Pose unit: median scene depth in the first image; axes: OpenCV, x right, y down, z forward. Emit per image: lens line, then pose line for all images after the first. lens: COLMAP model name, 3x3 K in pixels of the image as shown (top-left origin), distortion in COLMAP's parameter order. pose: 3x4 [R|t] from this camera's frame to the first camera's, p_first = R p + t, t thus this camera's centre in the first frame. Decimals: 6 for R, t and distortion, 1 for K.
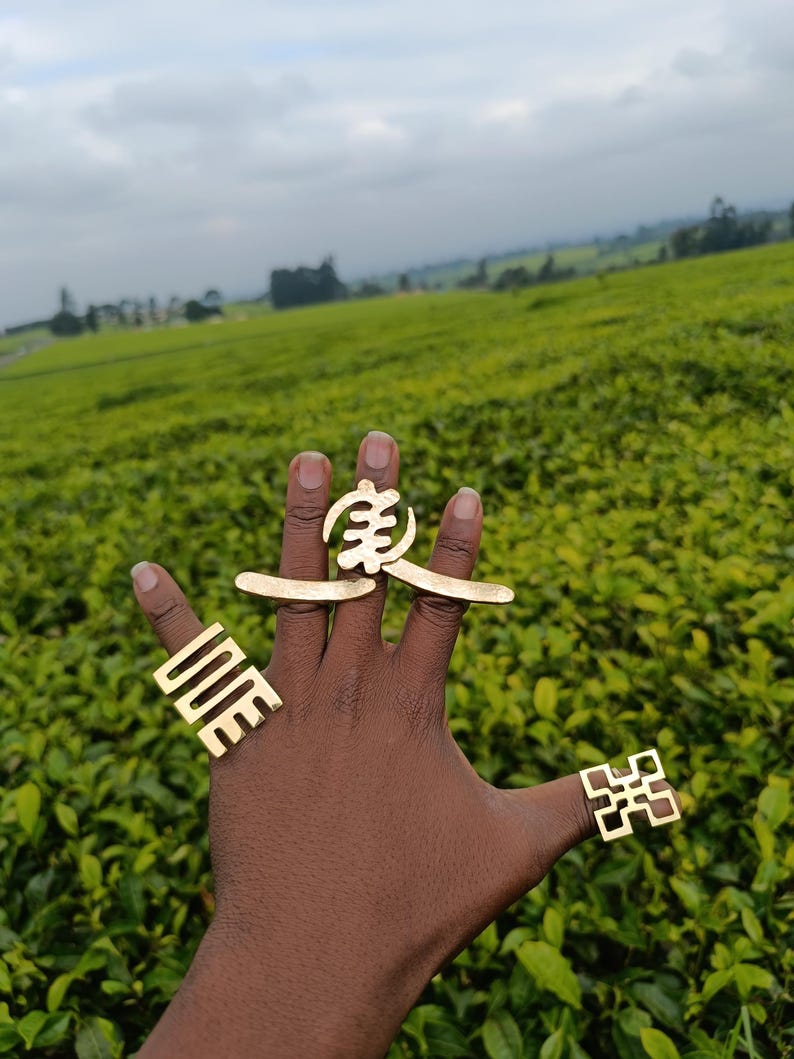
lens RADIAL K [[756.0, 0, 401.0], [0, 756.0, 529.7], [0, 0, 1]] dist [-0.008269, -0.014544]
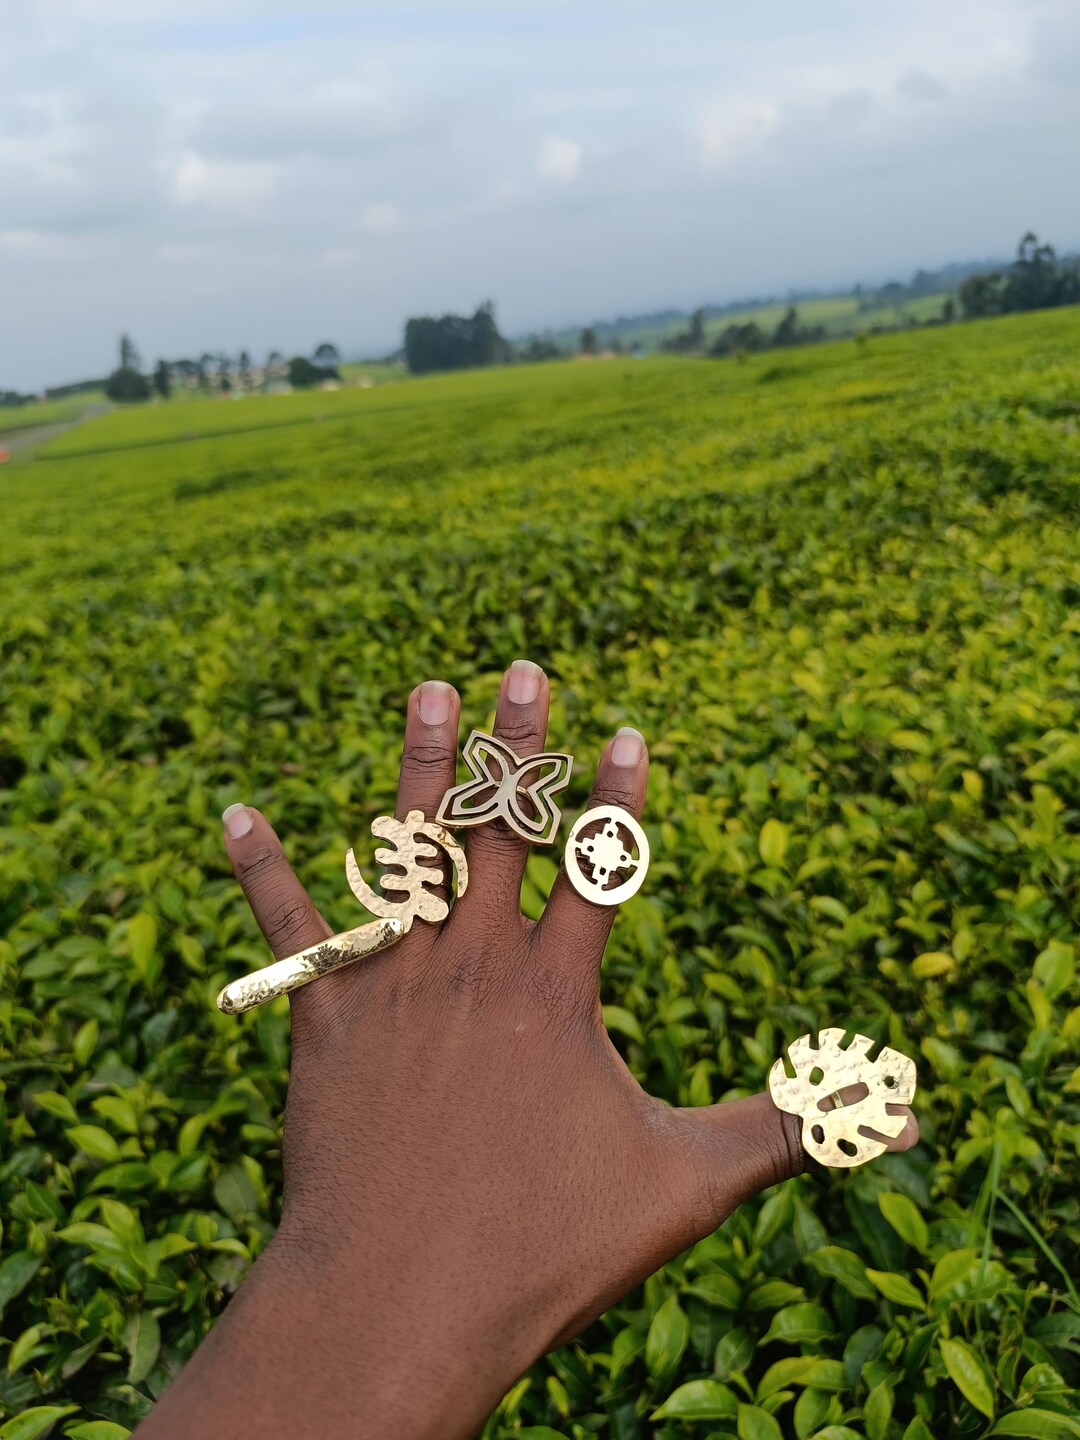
lens RADIAL K [[1028.0, 0, 545.5], [0, 1028.0, 720.3], [0, 0, 1]] dist [-0.008269, -0.014544]
pose [[0.999075, 0.036018, -0.023474, -0.009925], [-0.035121, 0.998678, 0.037534, 0.019609], [0.024795, -0.036675, 0.999020, -0.029751]]
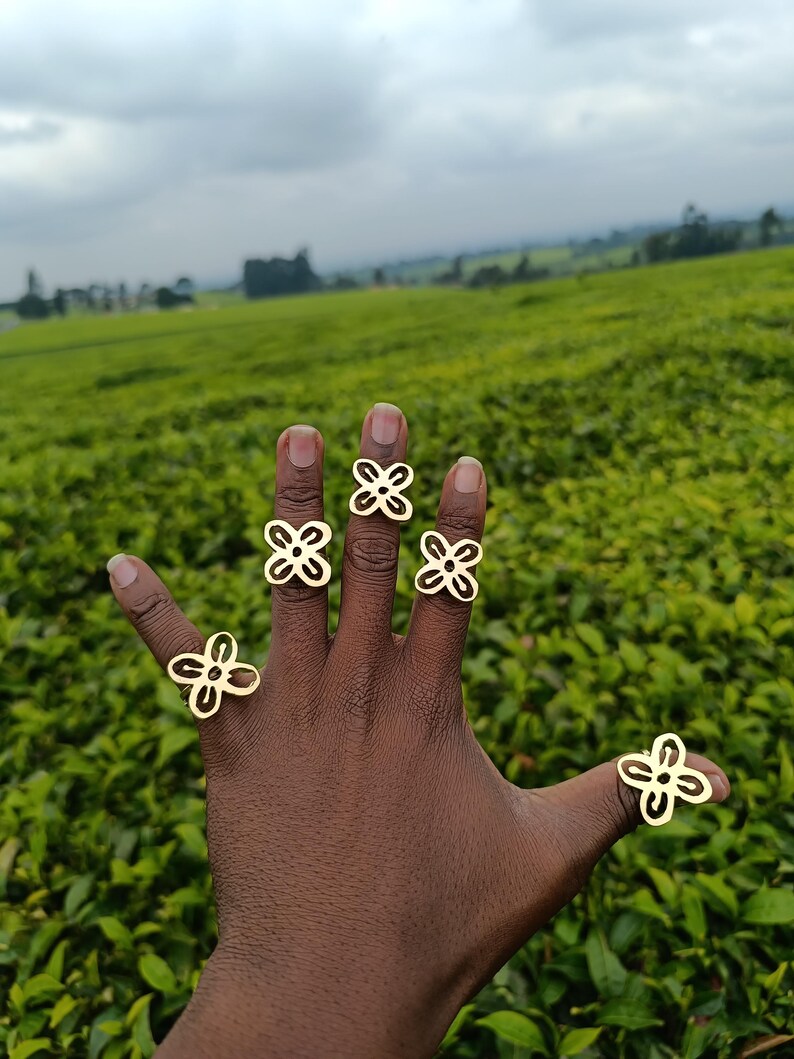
lens RADIAL K [[758.4, 0, 394.1], [0, 758.4, 528.9], [0, 0, 1]] dist [-0.013420, -0.012019]
pose [[0.998738, 0.022456, 0.044932, -0.129229], [-0.022580, 0.999742, 0.002270, 0.035492], [-0.044869, -0.003282, 0.998987, -0.039075]]
